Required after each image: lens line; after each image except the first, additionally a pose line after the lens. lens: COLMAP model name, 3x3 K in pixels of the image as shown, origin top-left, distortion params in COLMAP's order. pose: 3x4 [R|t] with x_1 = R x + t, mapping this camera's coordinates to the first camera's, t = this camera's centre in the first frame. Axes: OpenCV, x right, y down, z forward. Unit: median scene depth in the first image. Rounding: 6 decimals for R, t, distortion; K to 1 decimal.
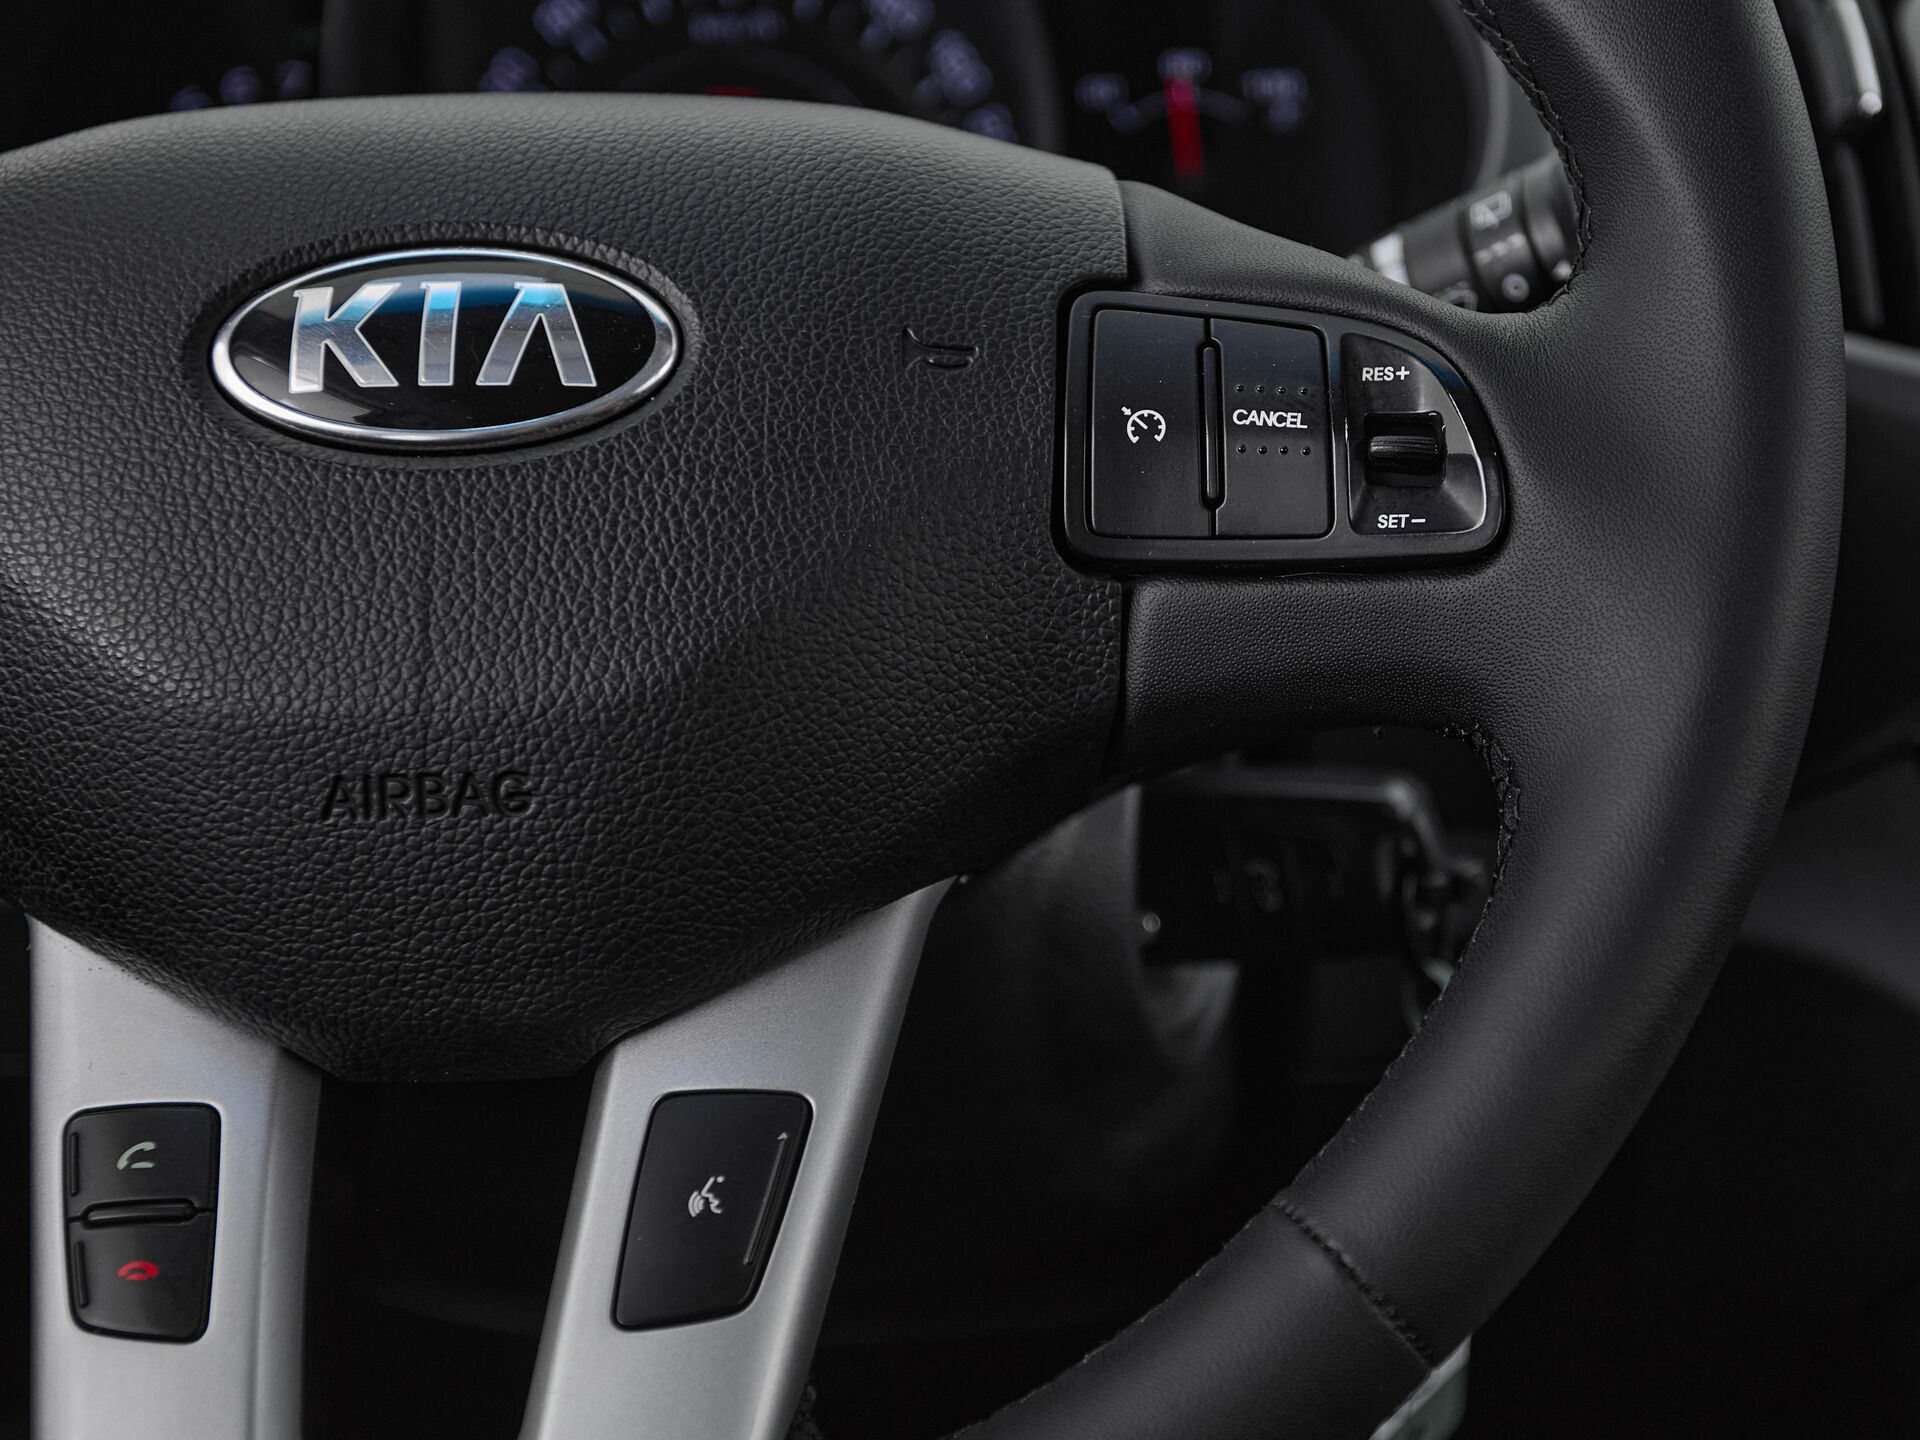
lens RADIAL K [[2848.3, 0, 1206.0], [0, 2848.3, 672.7], [0, 0, 1]] dist [-0.002459, 0.115314]
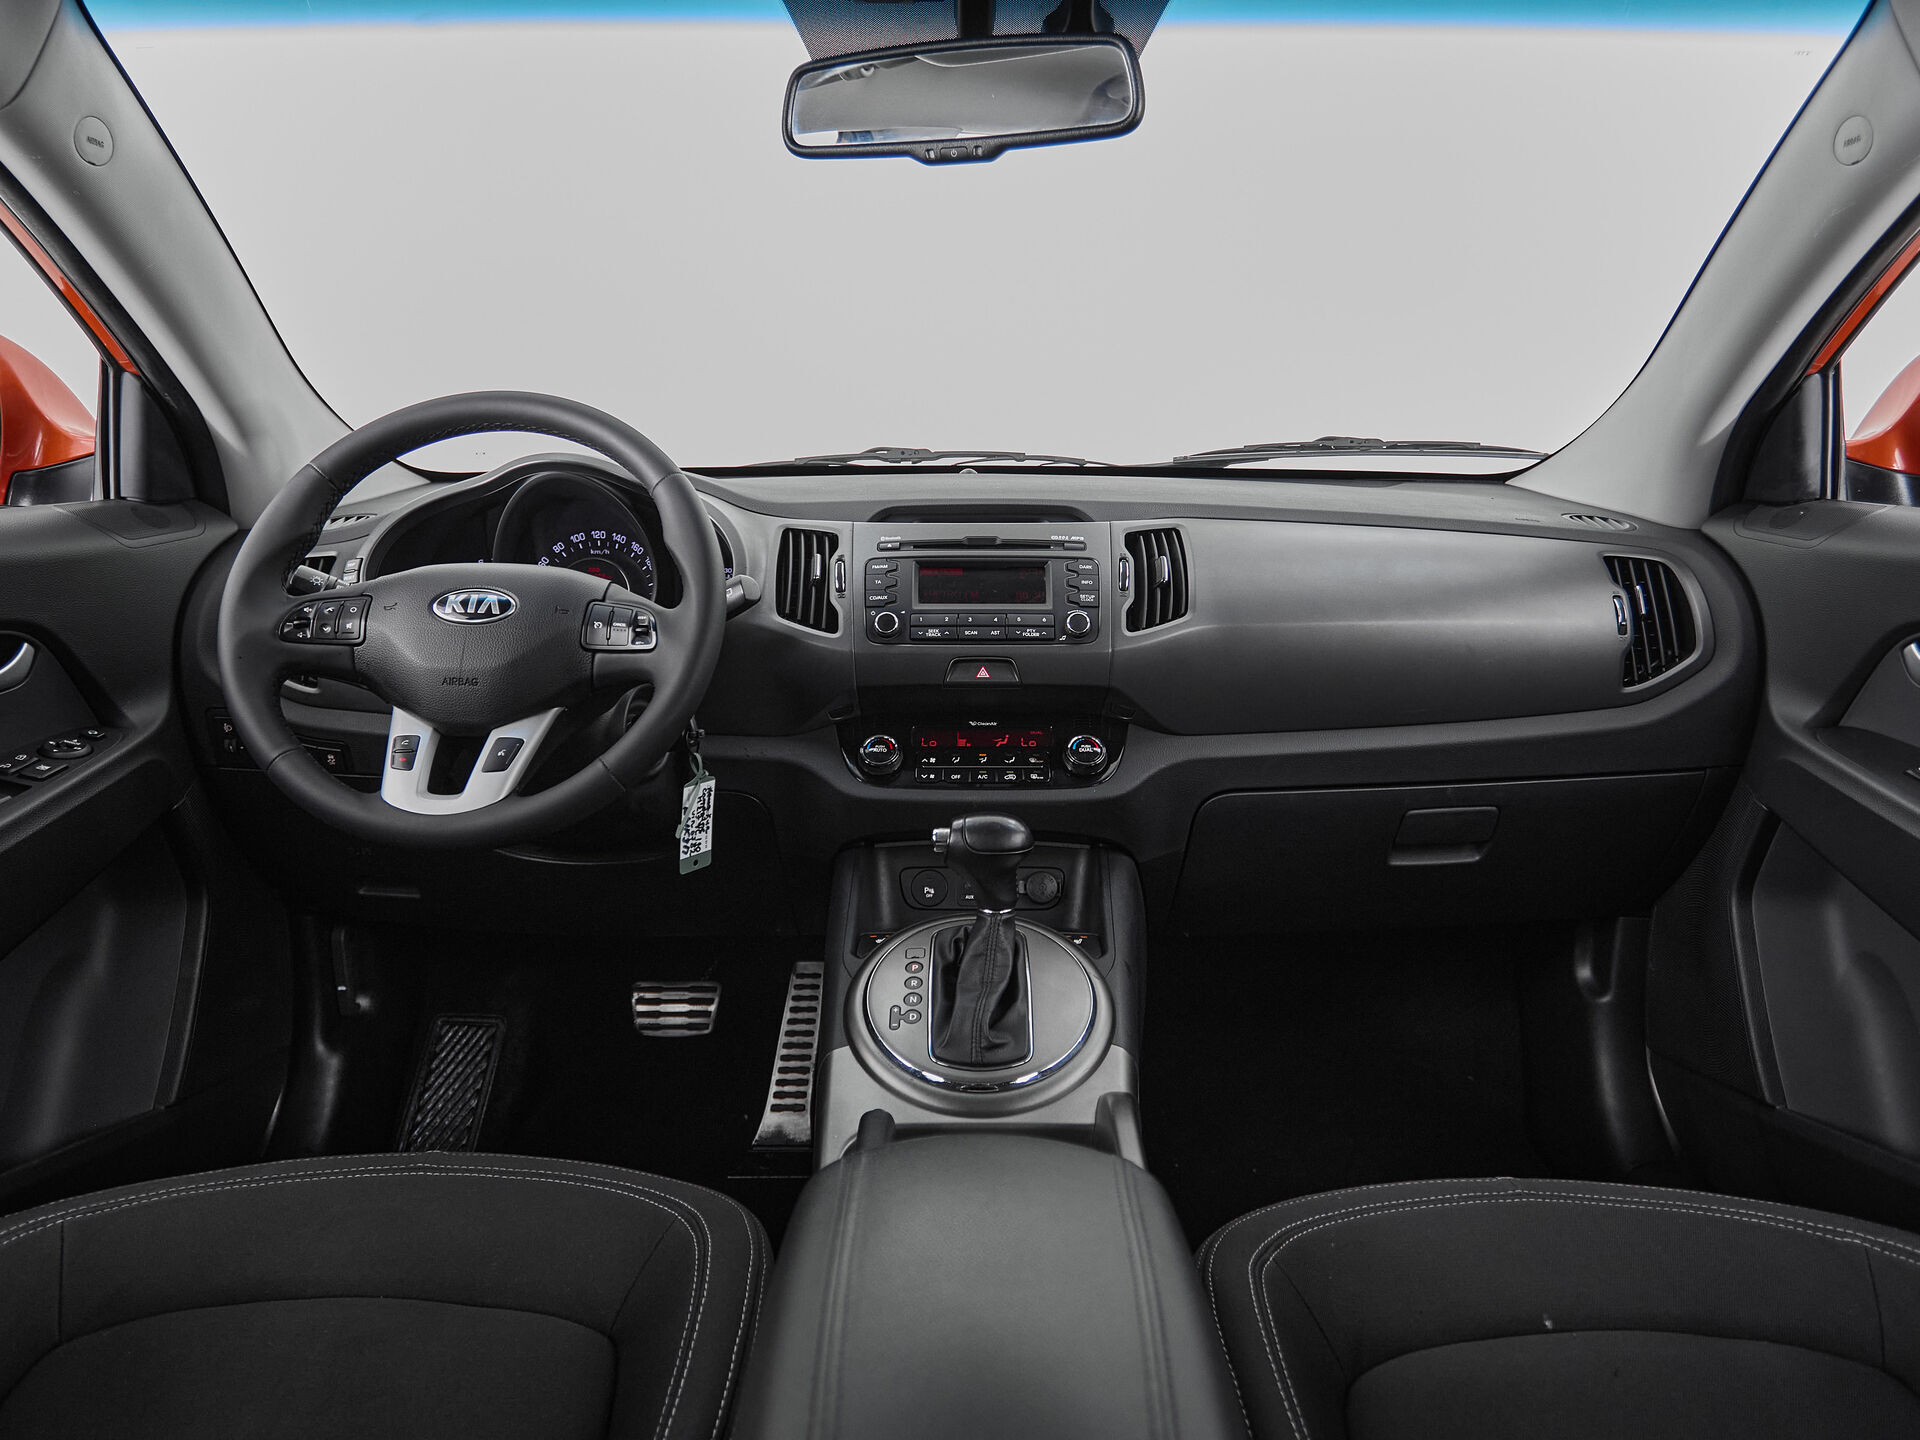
lens RADIAL K [[1249.2, 0, 965.1], [0, 1249.2, 696.2], [0, 0, 1]] dist [-0.000027, 0.001107]
pose [[0.998432, 0.037752, -0.041342, 0.835114], [-0.042065, 0.993153, -0.108981, 0.299299], [0.036945, 0.110549, 0.993184, -1.438784]]
